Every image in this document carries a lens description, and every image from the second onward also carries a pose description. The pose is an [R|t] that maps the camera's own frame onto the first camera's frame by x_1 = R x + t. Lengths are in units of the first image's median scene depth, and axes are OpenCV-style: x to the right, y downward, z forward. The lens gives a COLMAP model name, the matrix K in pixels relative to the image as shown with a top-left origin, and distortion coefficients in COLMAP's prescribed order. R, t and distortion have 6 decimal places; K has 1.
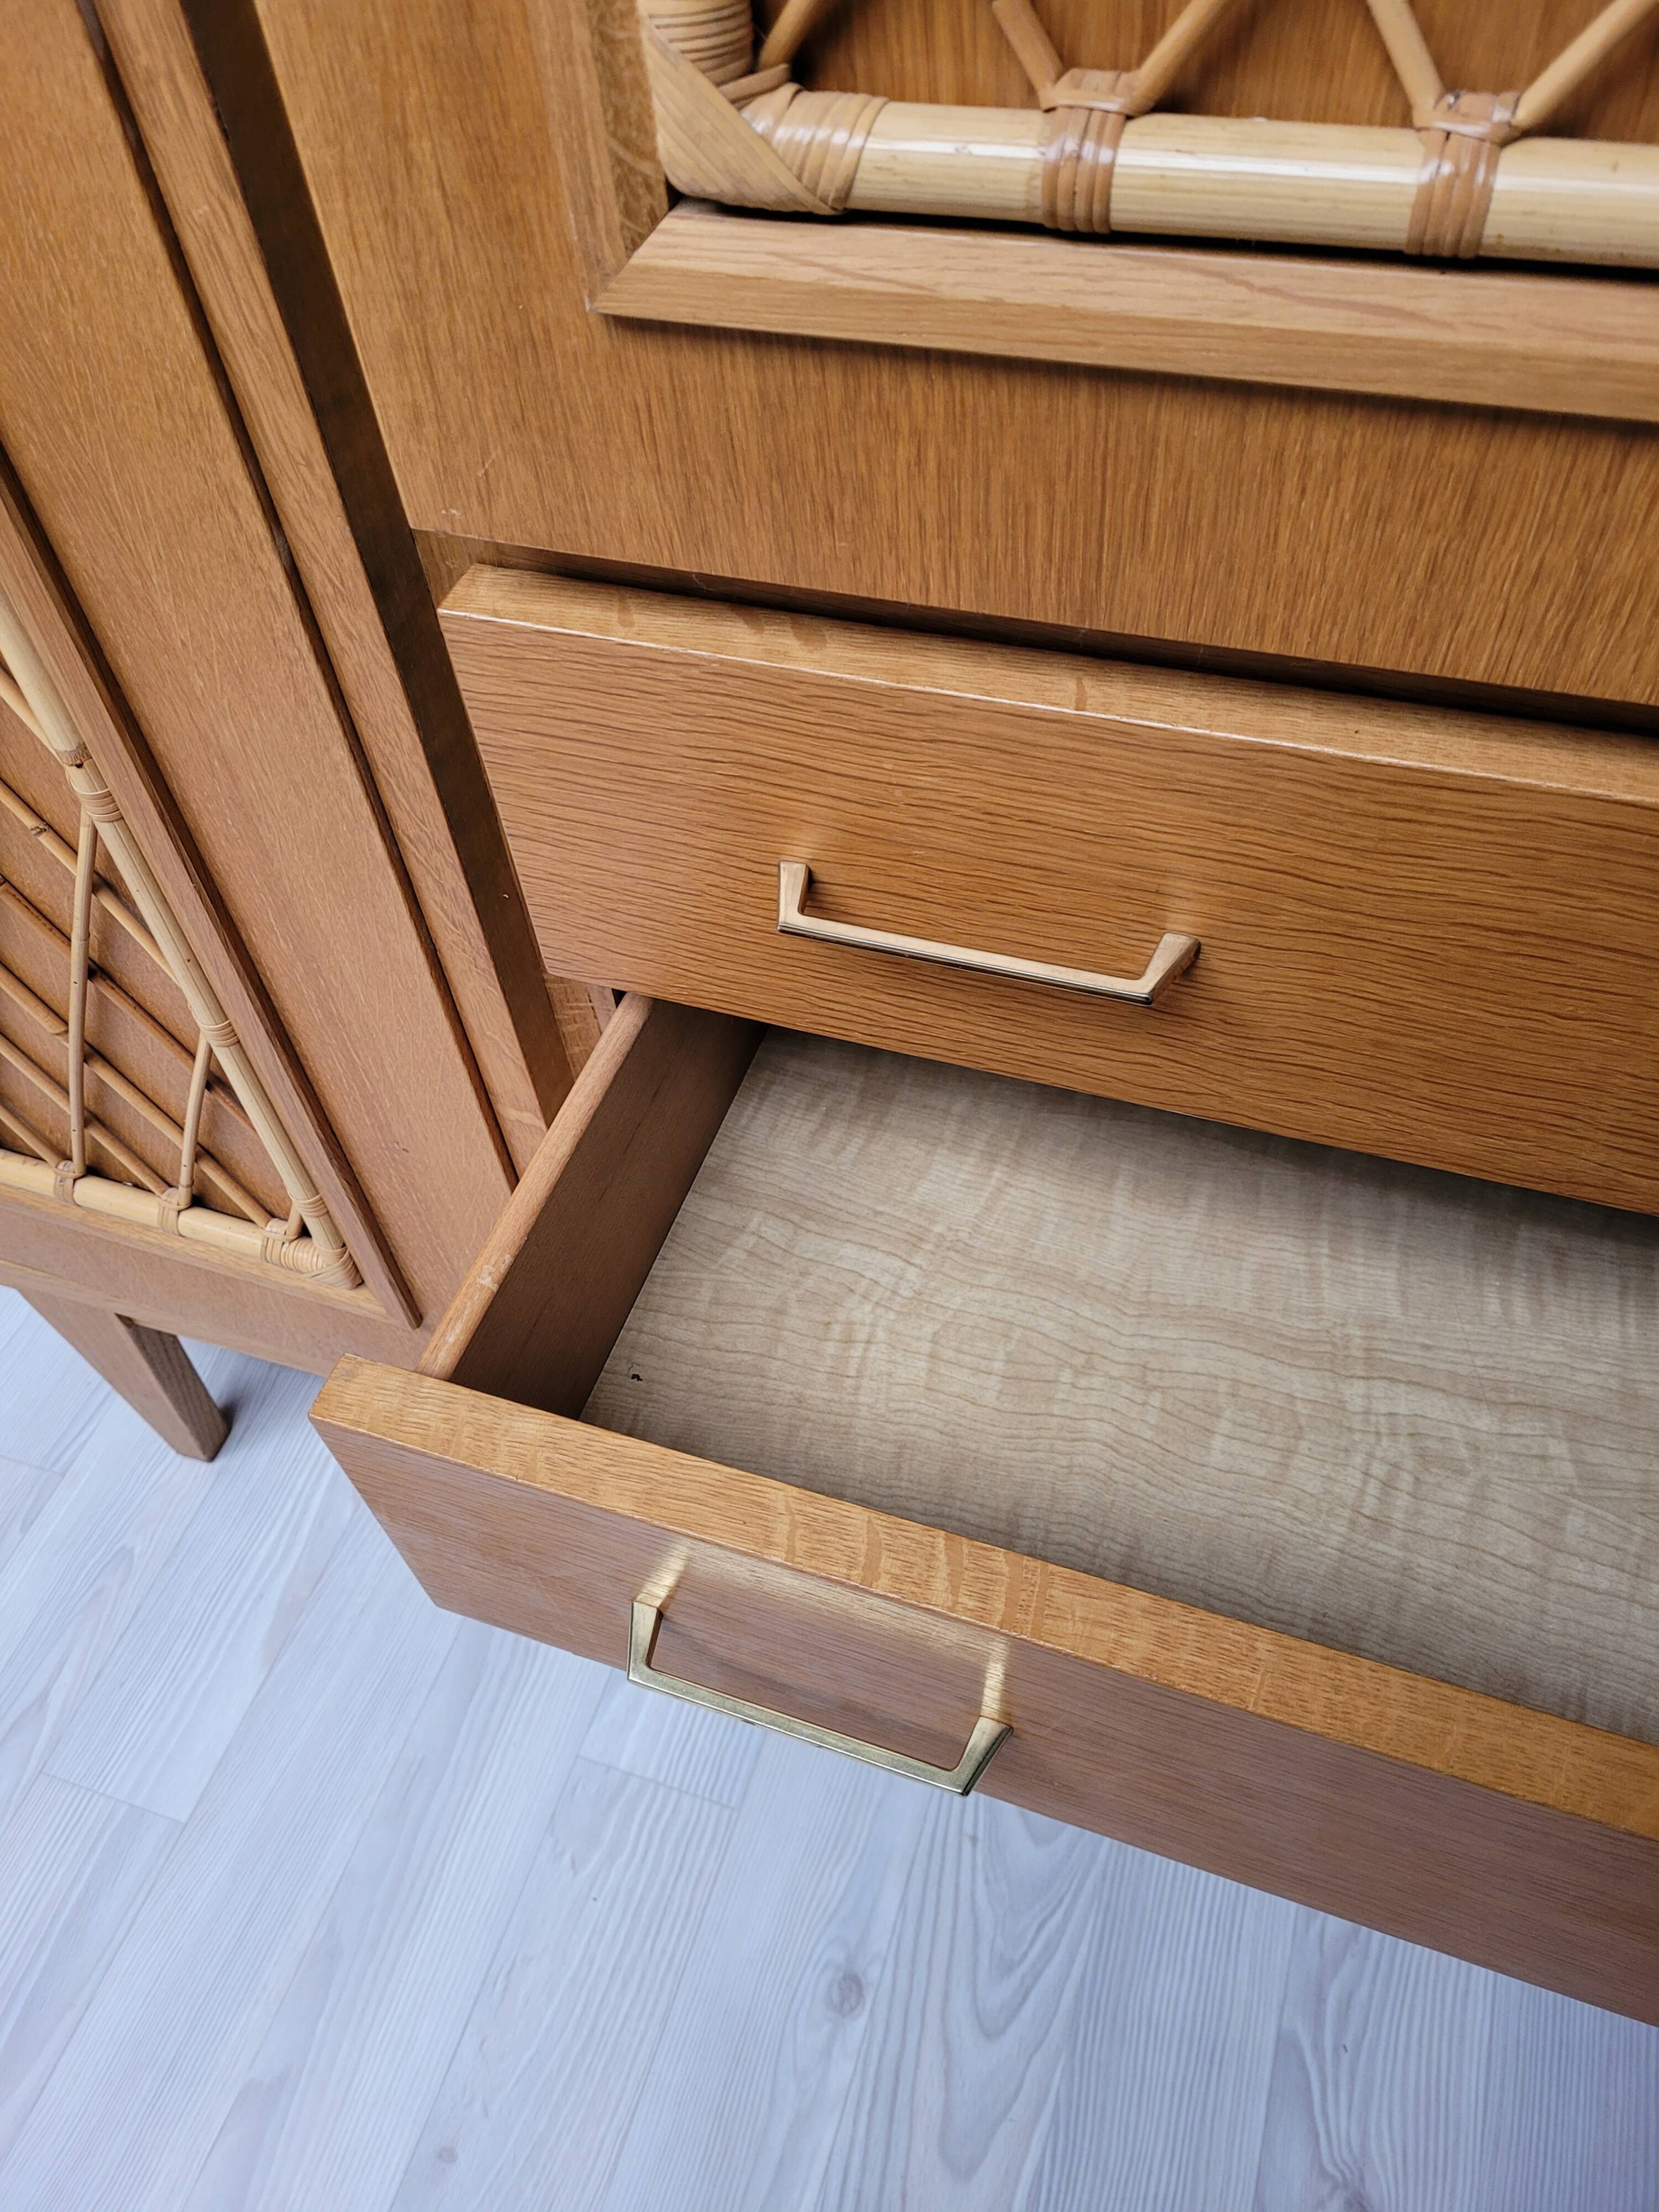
lens RADIAL K [[1703.1, 0, 826.9], [0, 1703.1, 1101.5], [0, 0, 1]] dist [0.011441, 0.002600]
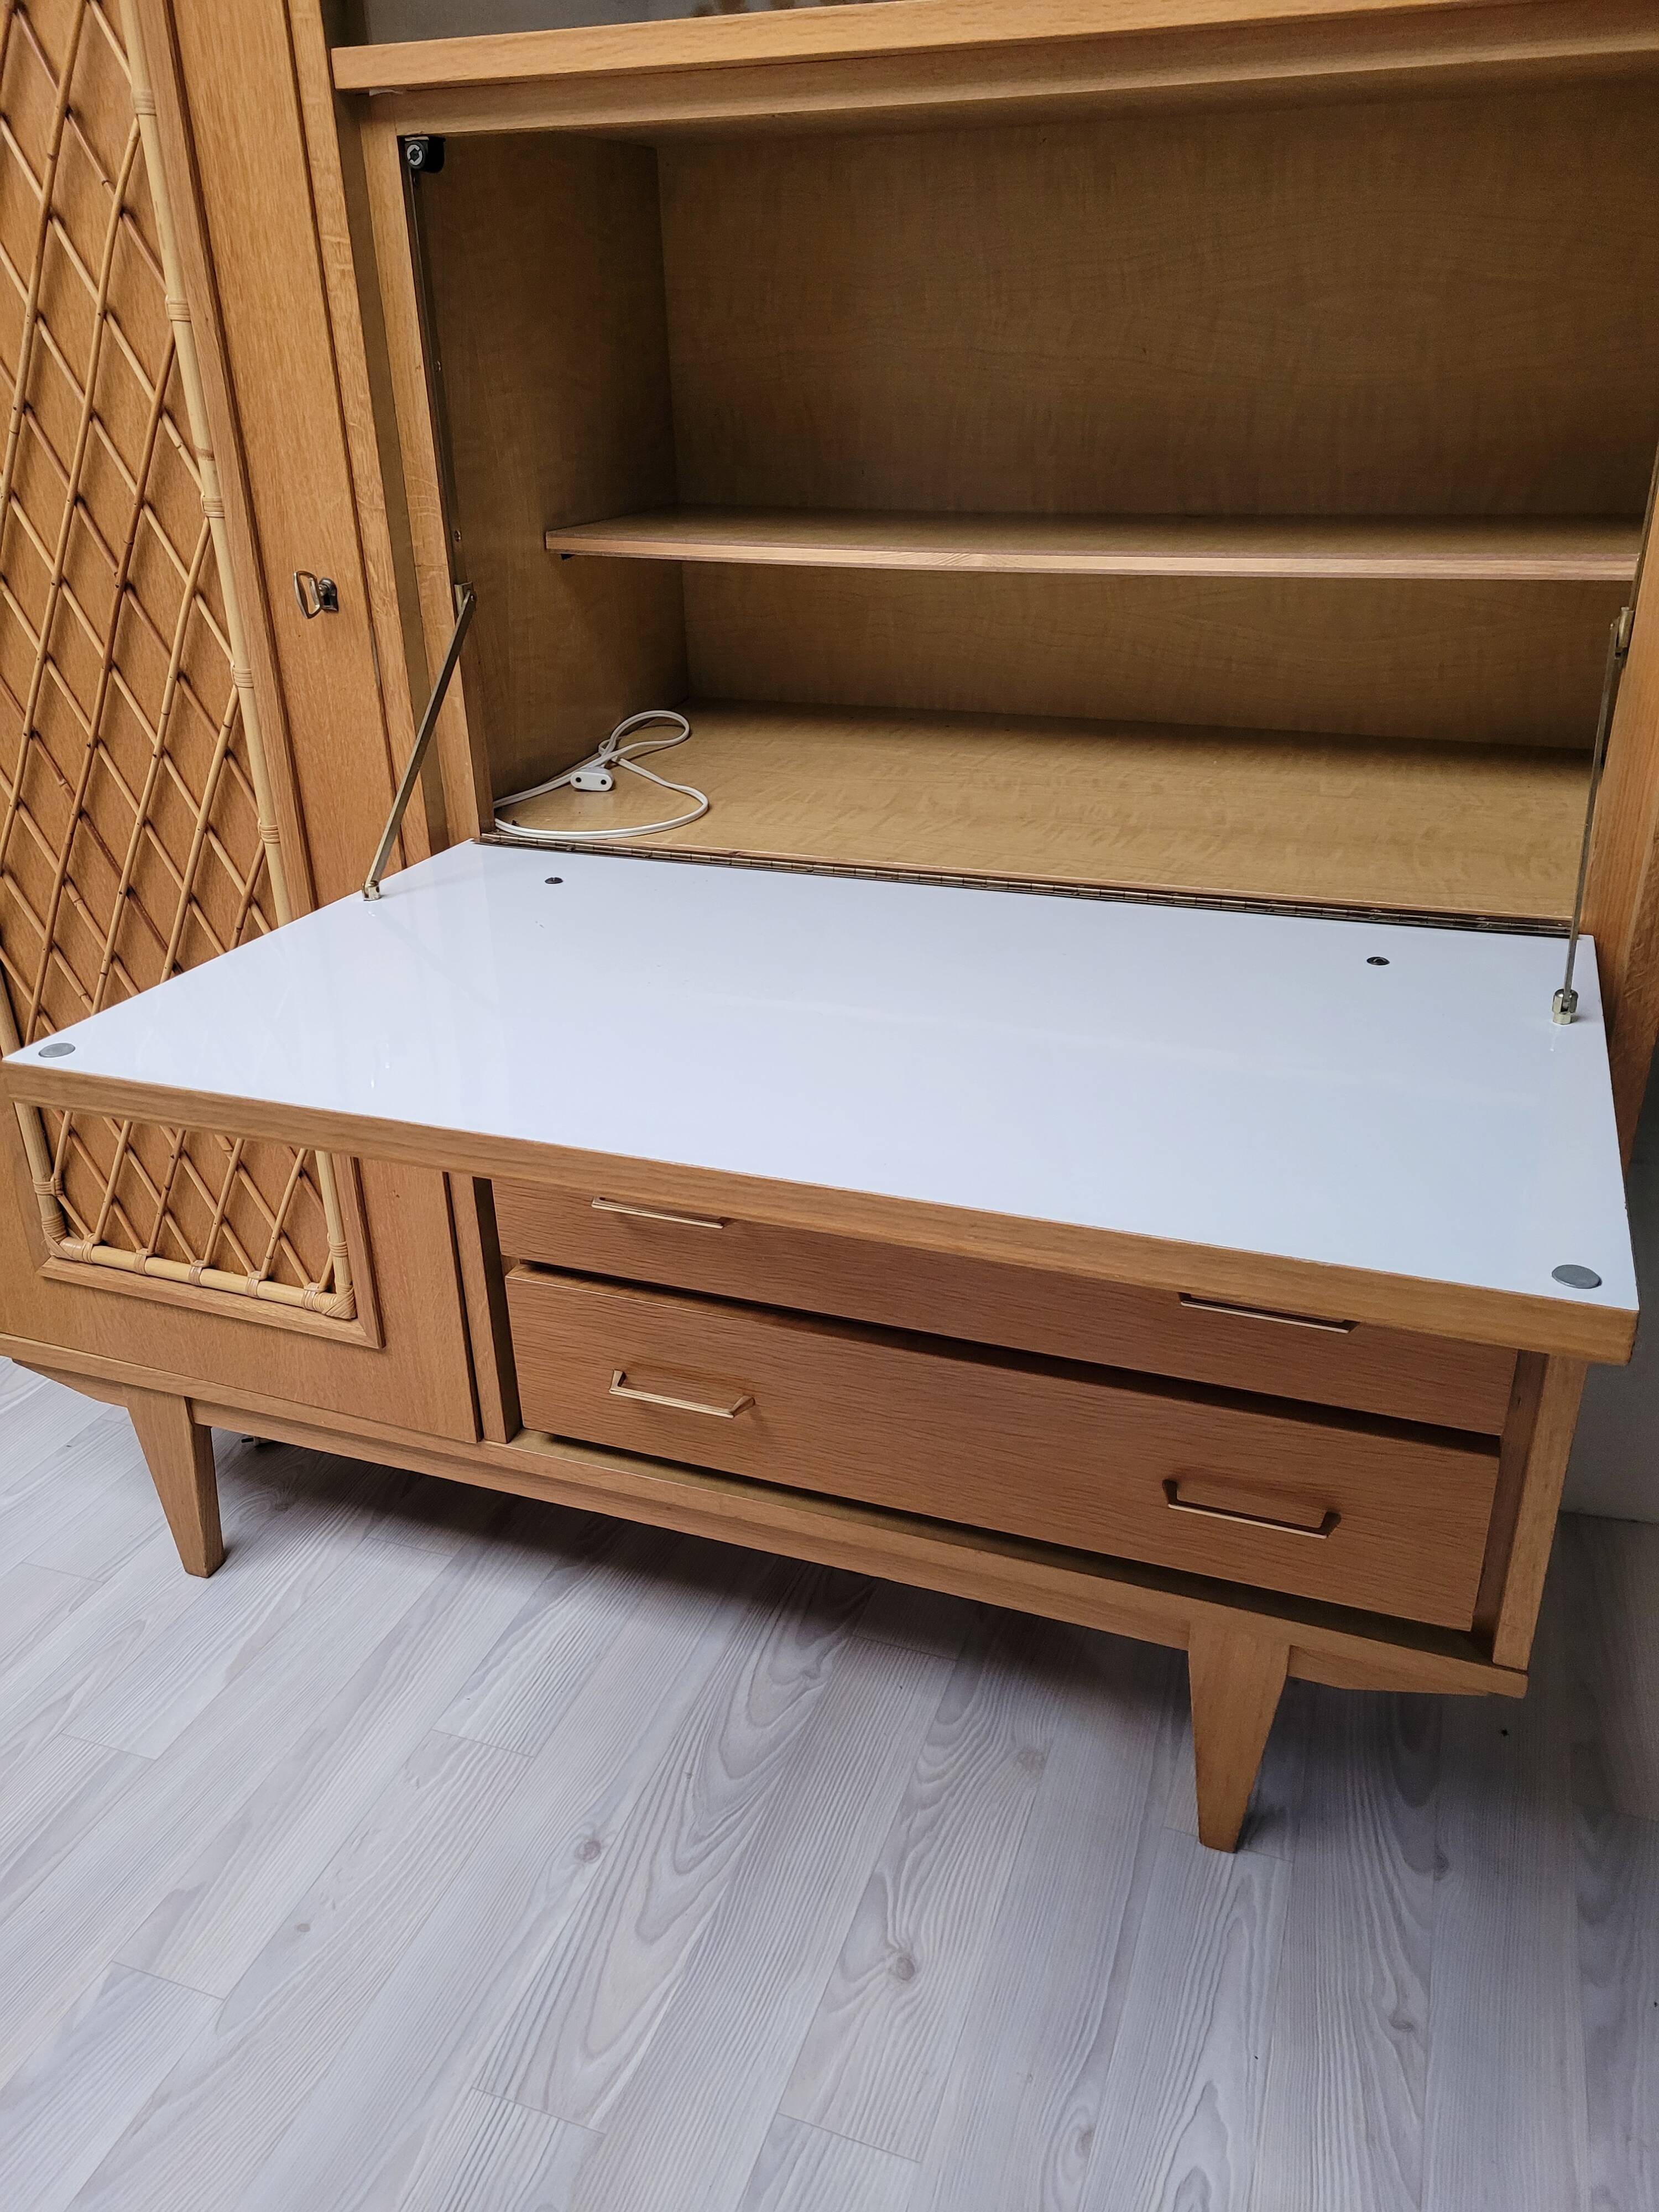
lens RADIAL K [[1682.9, 0, 826.1], [0, 1682.9, 1124.0], [0, 0, 1]] dist [0.060102, -0.058979]
pose [[0.998679, 0.051229, -0.003927, 0.449525], [-0.047896, 0.900590, -0.432022, 1.369616], [-0.018596, 0.431640, 0.901854, -1.436865]]
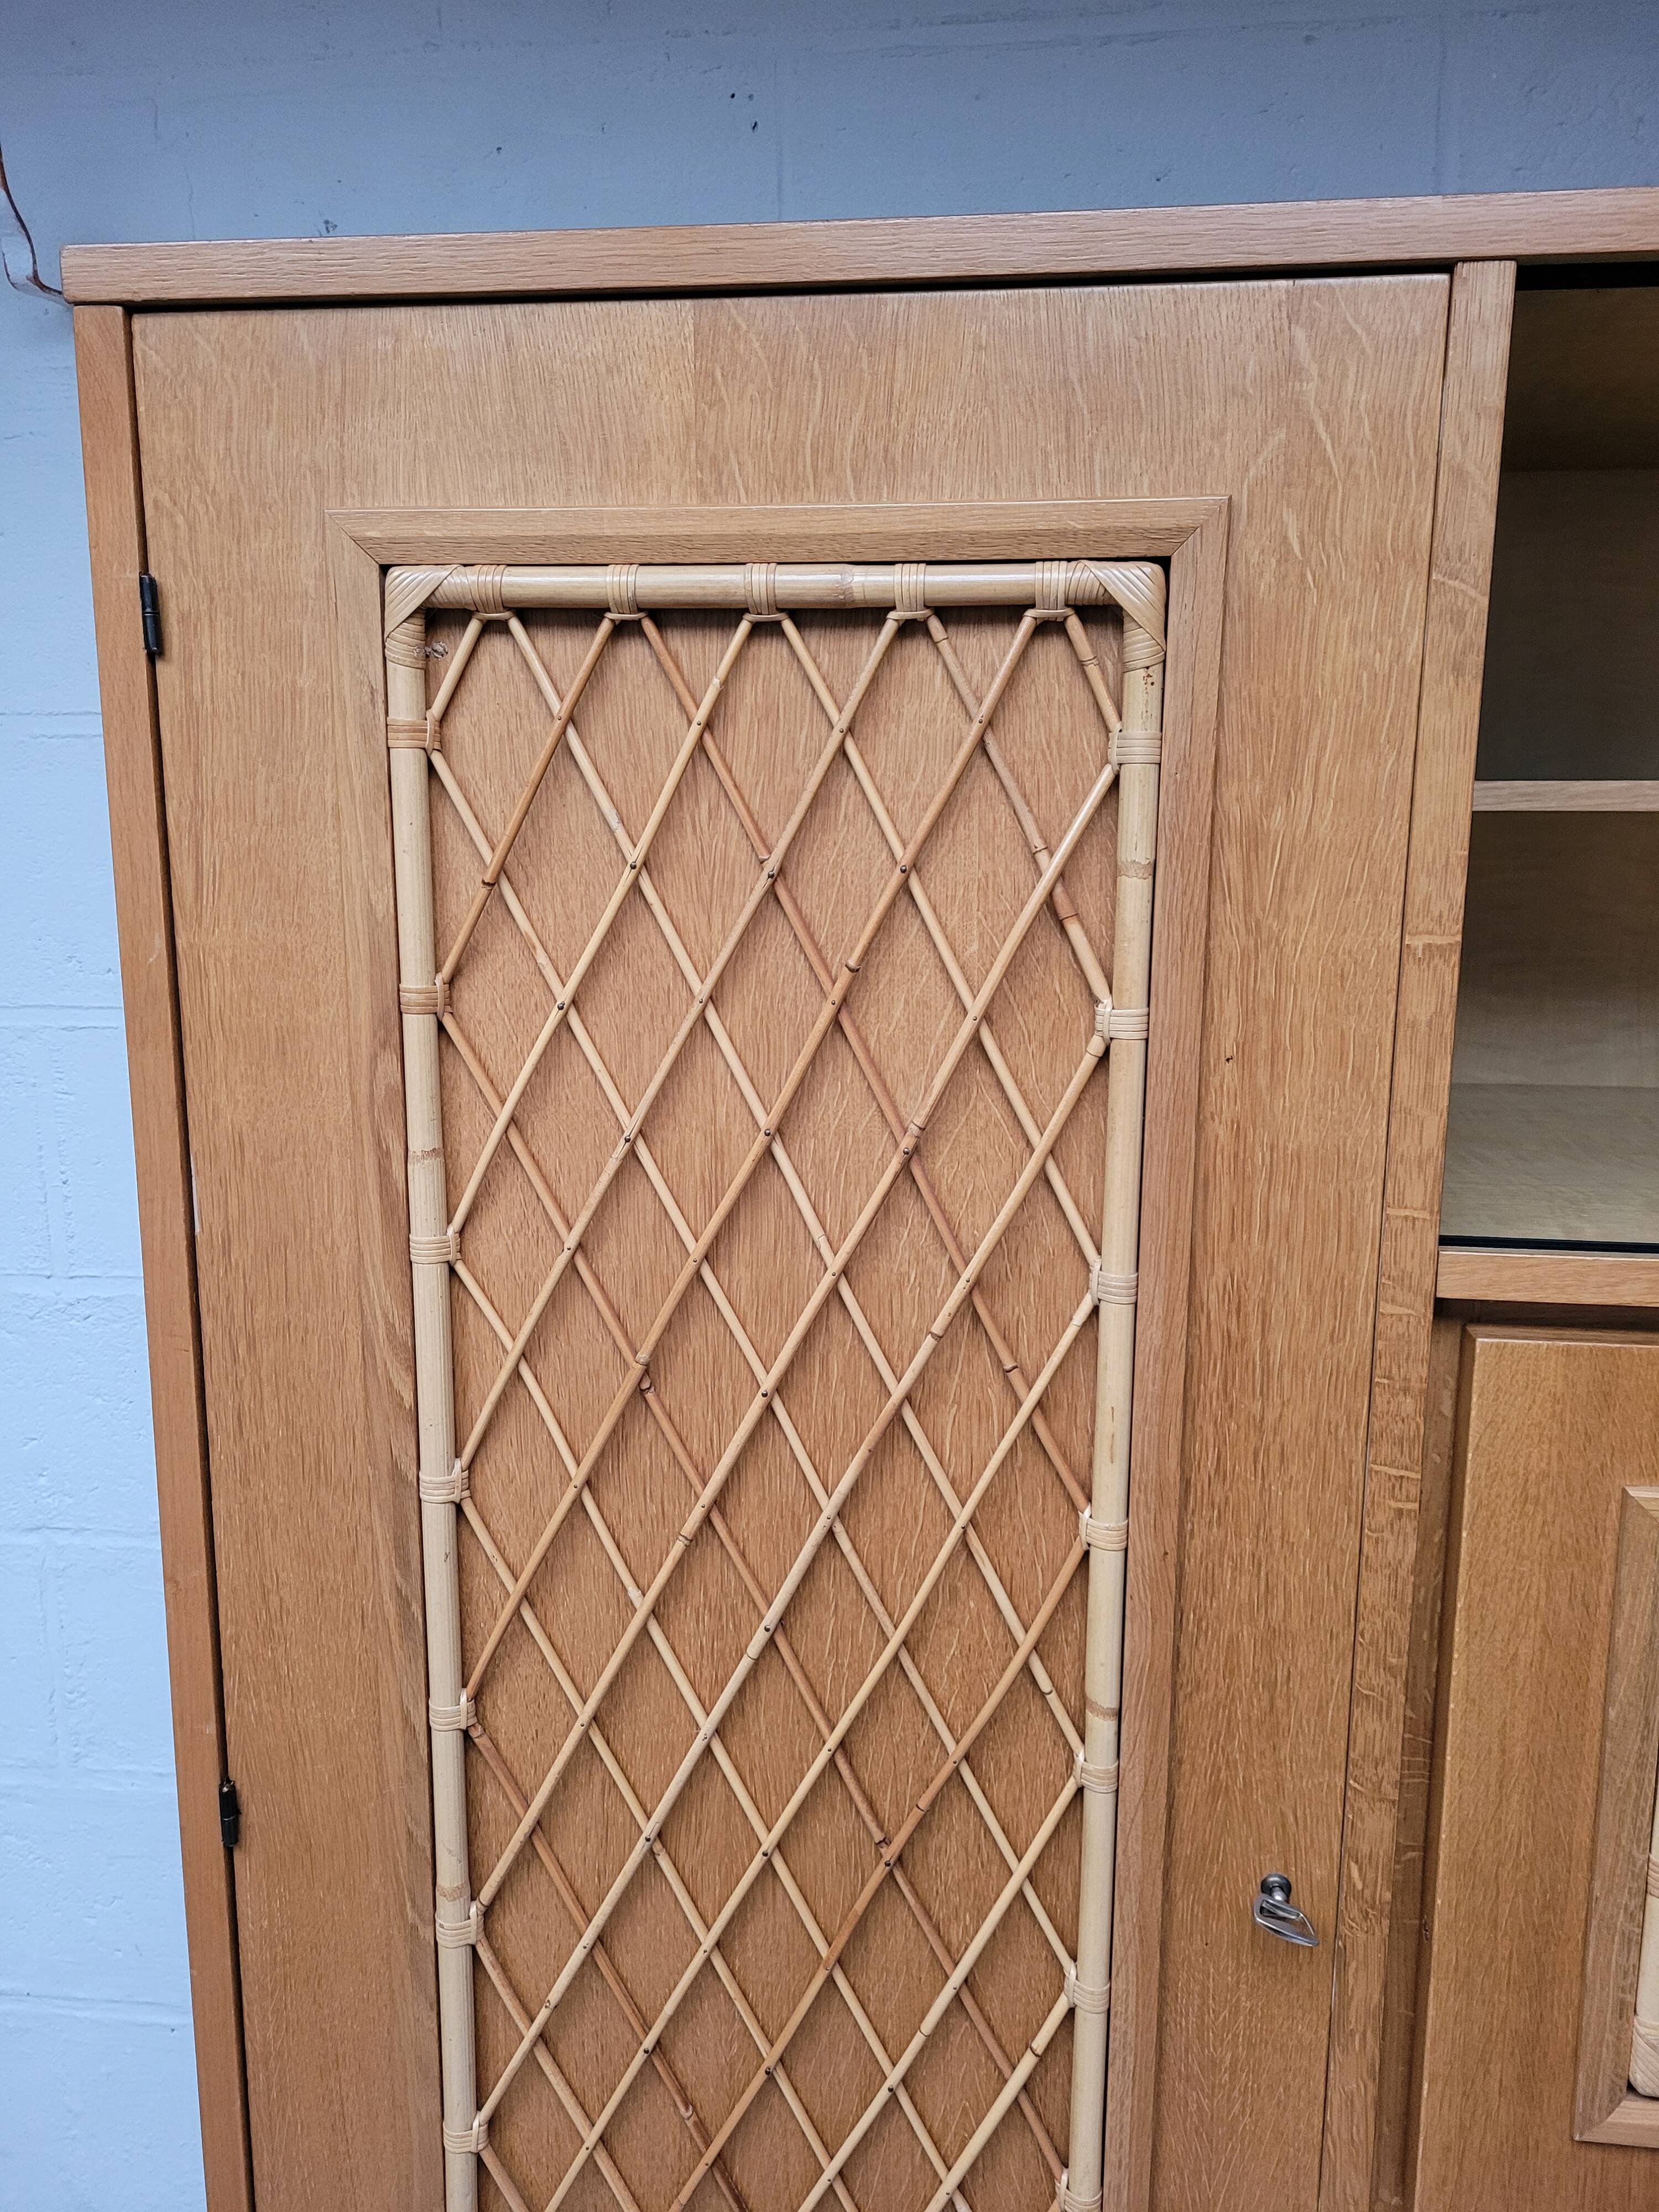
lens RADIAL K [[1645.0, 0, 841.7], [0, 1645.0, 1091.7], [0, 0, 1]] dist [0.050140, -0.044310]
pose [[0.974064, 0.036485, 0.223314, -1.440678], [0.121128, 0.749527, -0.650798, -0.188746], [-0.191124, 0.660968, 0.725667, -1.108679]]
